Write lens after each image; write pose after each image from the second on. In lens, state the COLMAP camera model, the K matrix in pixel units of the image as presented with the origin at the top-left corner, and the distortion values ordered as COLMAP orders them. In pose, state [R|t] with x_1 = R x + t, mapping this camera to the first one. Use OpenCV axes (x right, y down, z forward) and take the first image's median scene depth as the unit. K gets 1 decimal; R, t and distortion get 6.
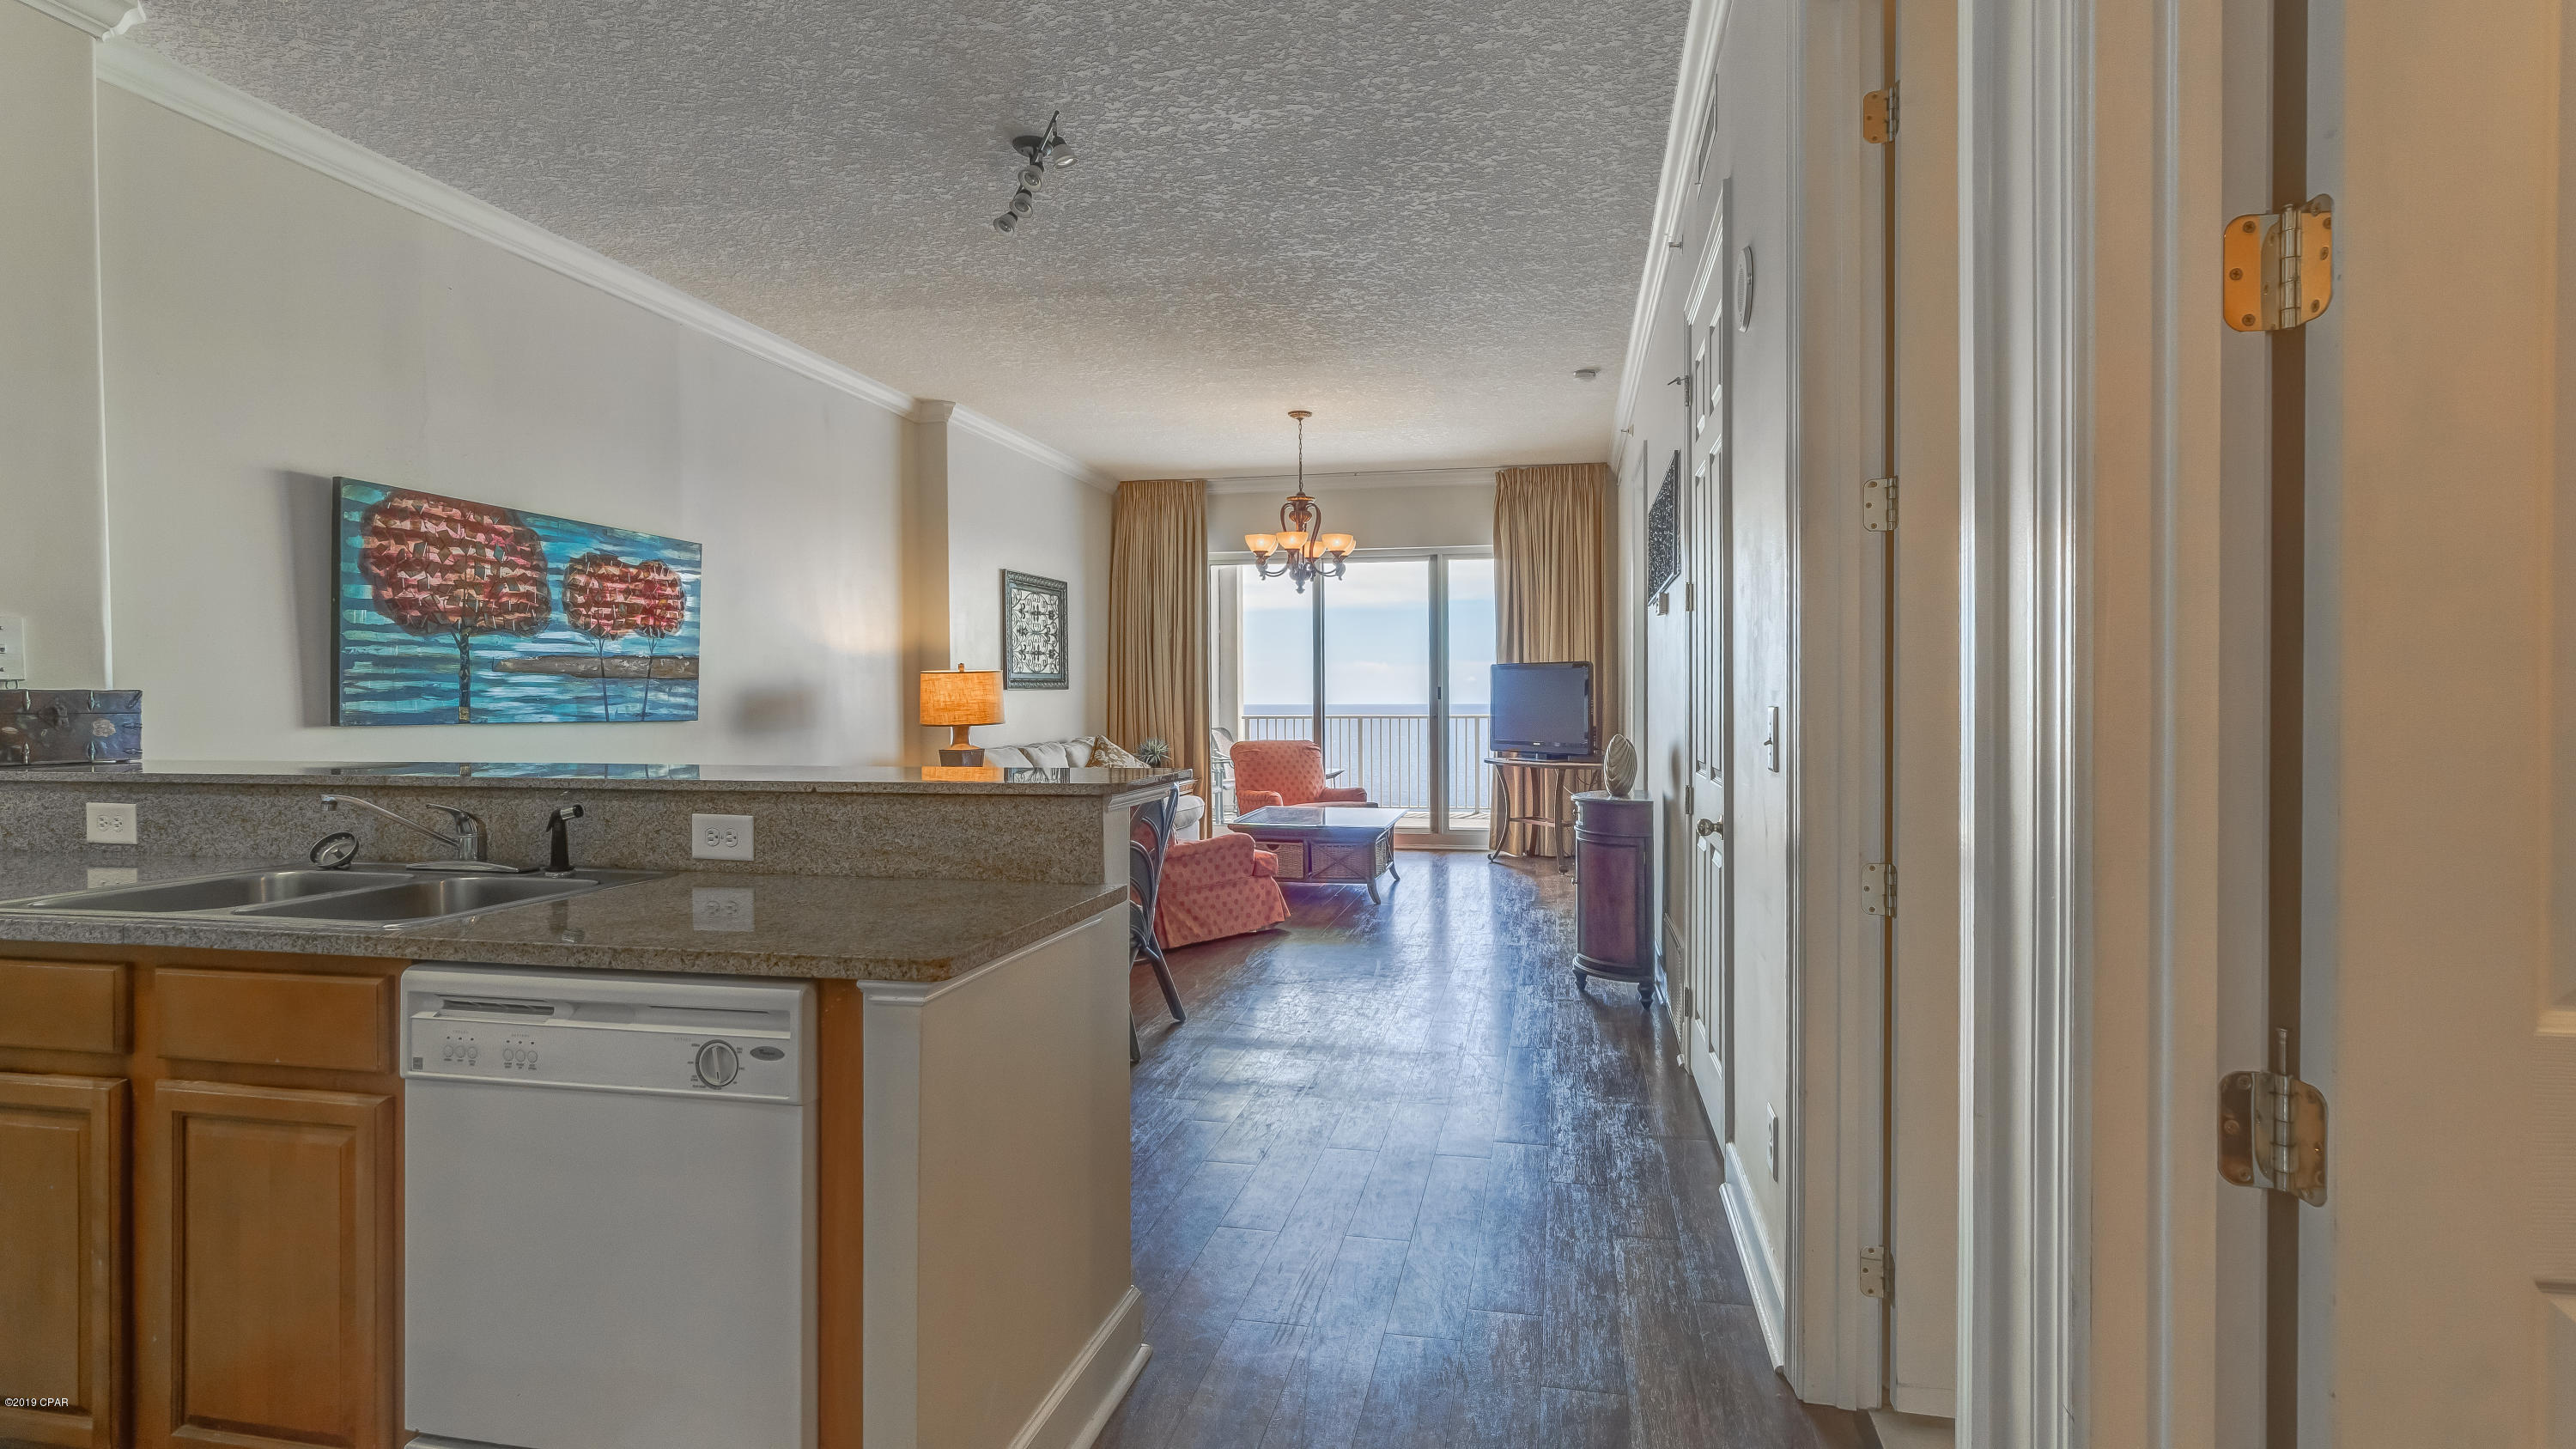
lens RADIAL K [[1136.9, 0, 1280.1], [0, 1136.9, 724.4], [0, 0, 1]] dist [0.000215, 0.000231]
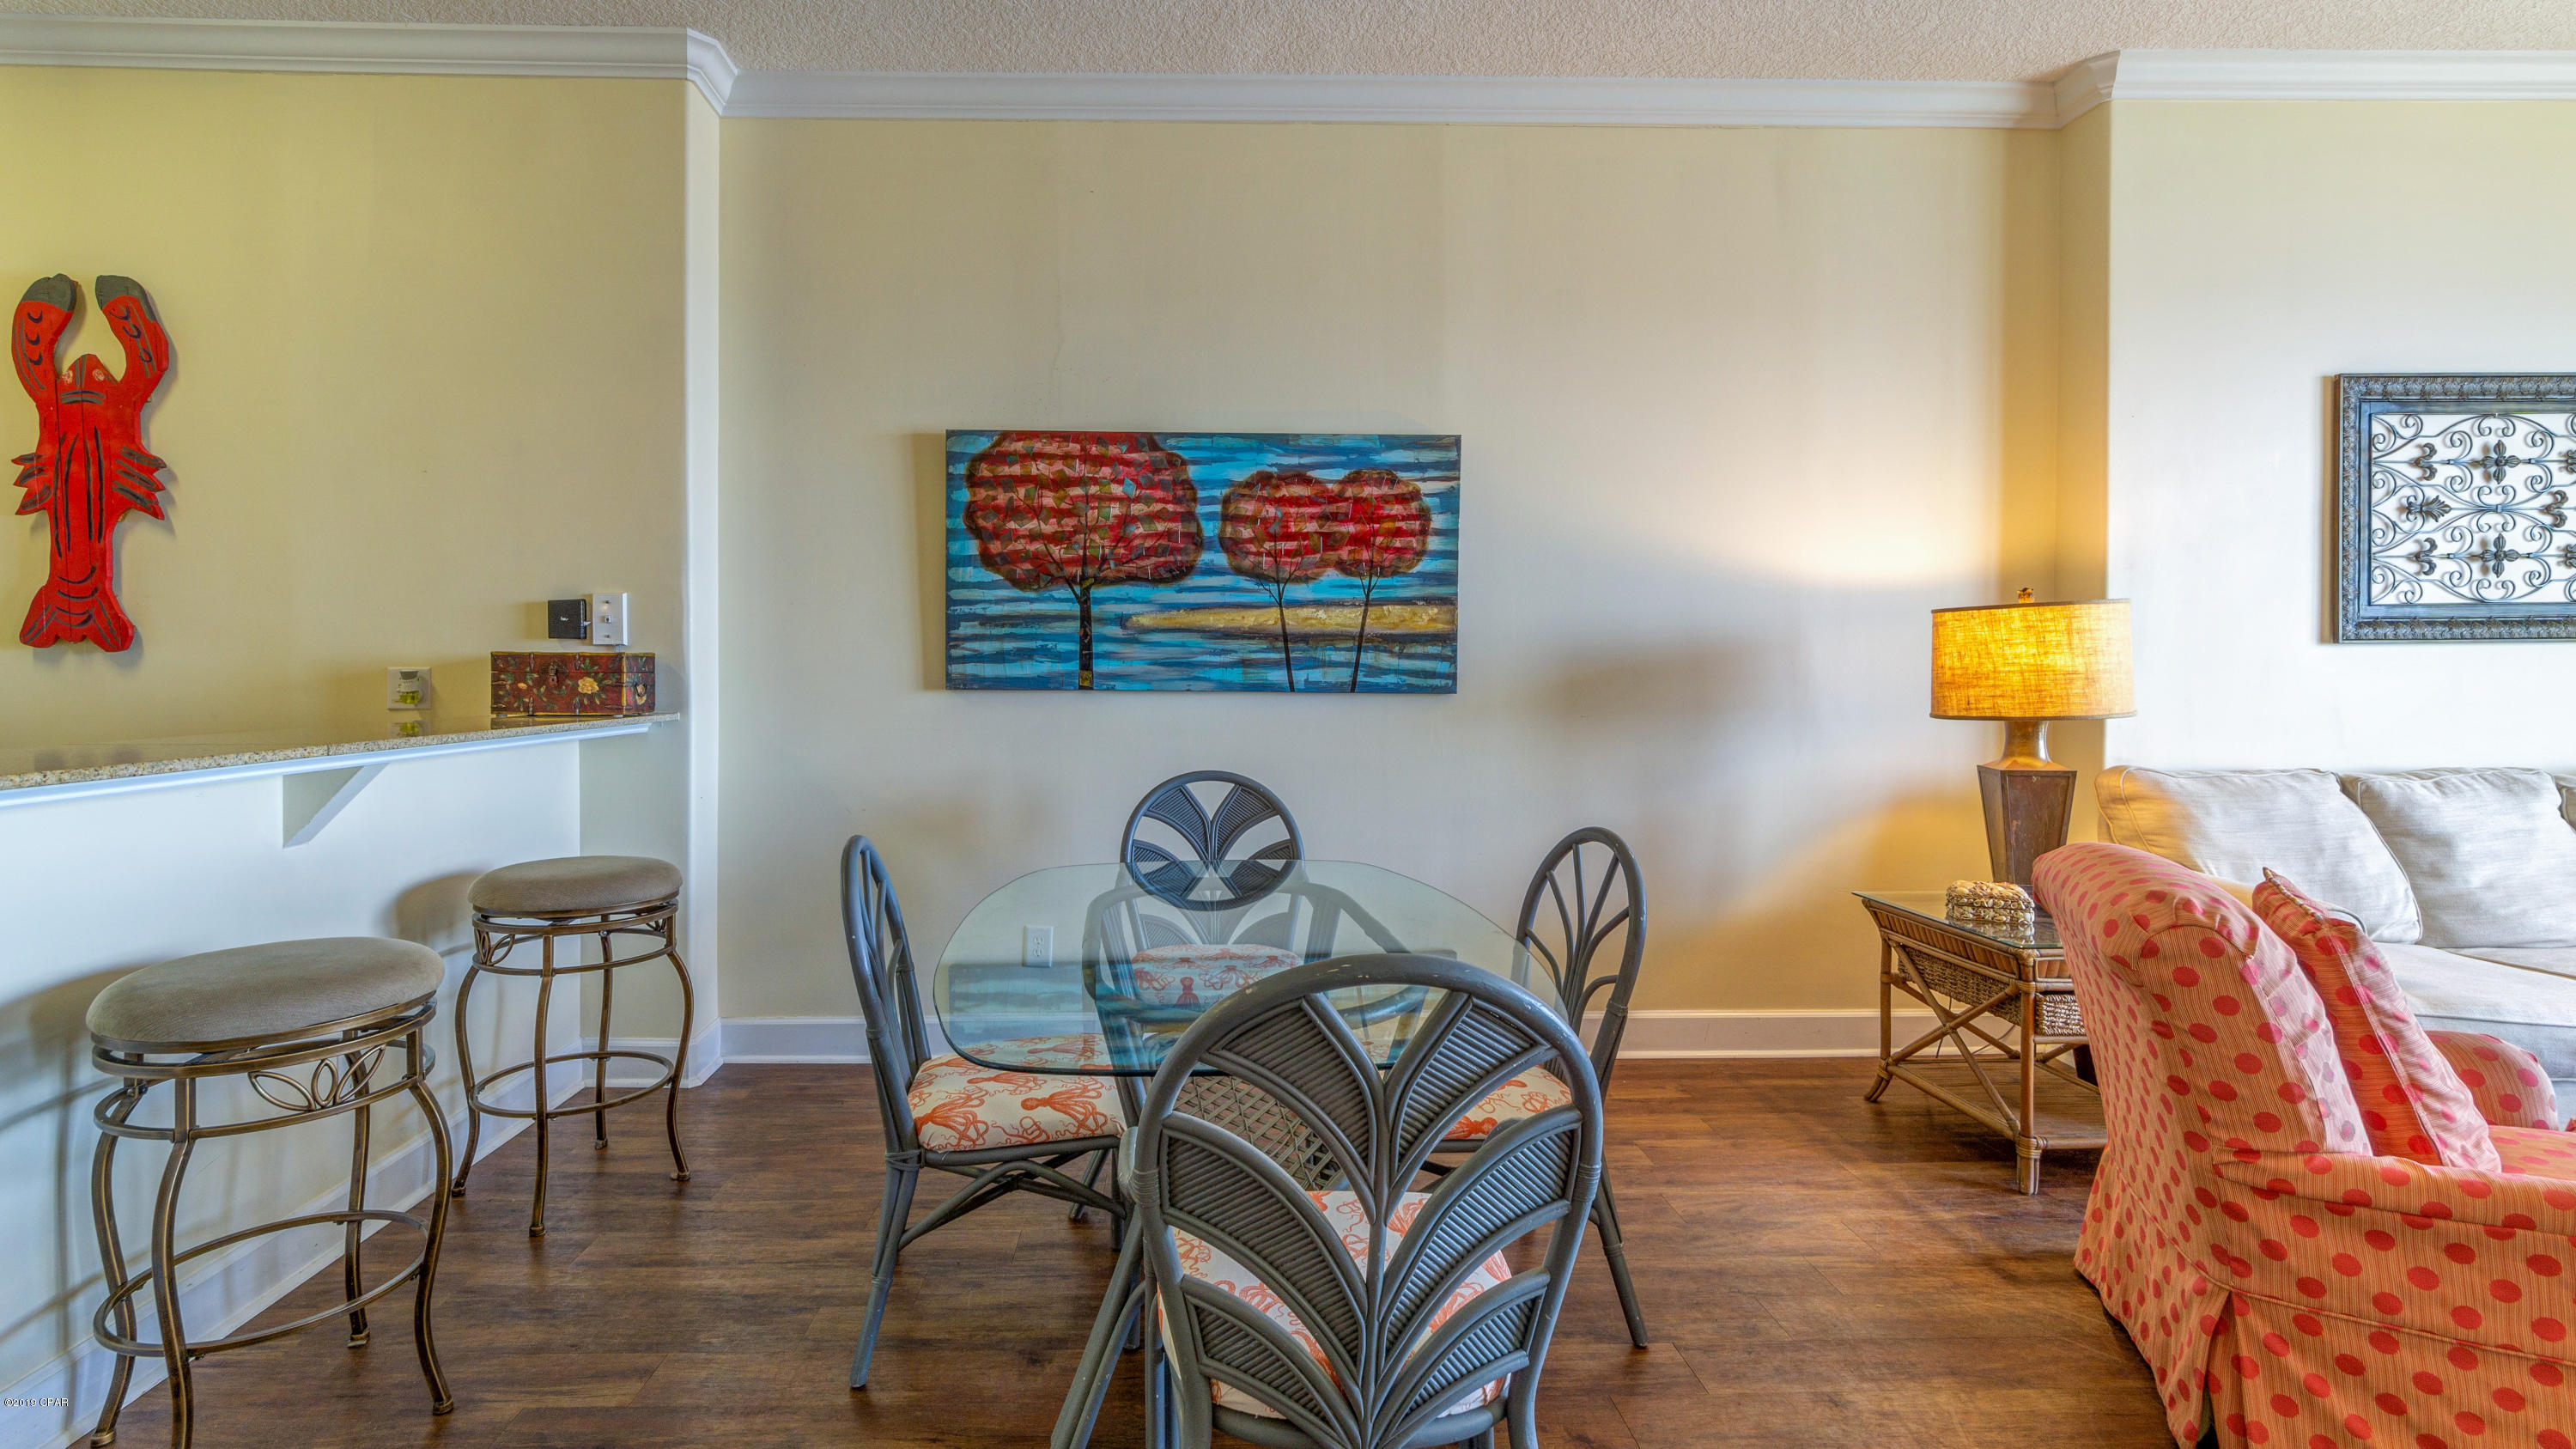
lens RADIAL K [[1175.2, 0, 1228.7], [0, 1175.2, 681.8], [0, 0, 1]] dist [-0.004299, 0.004846]
pose [[0.266067, 0.013954, -0.963854, 0.164947], [-0.023210, 0.999698, 0.008066, -0.016152], [0.963675, 0.020225, 0.266310, 0.831419]]
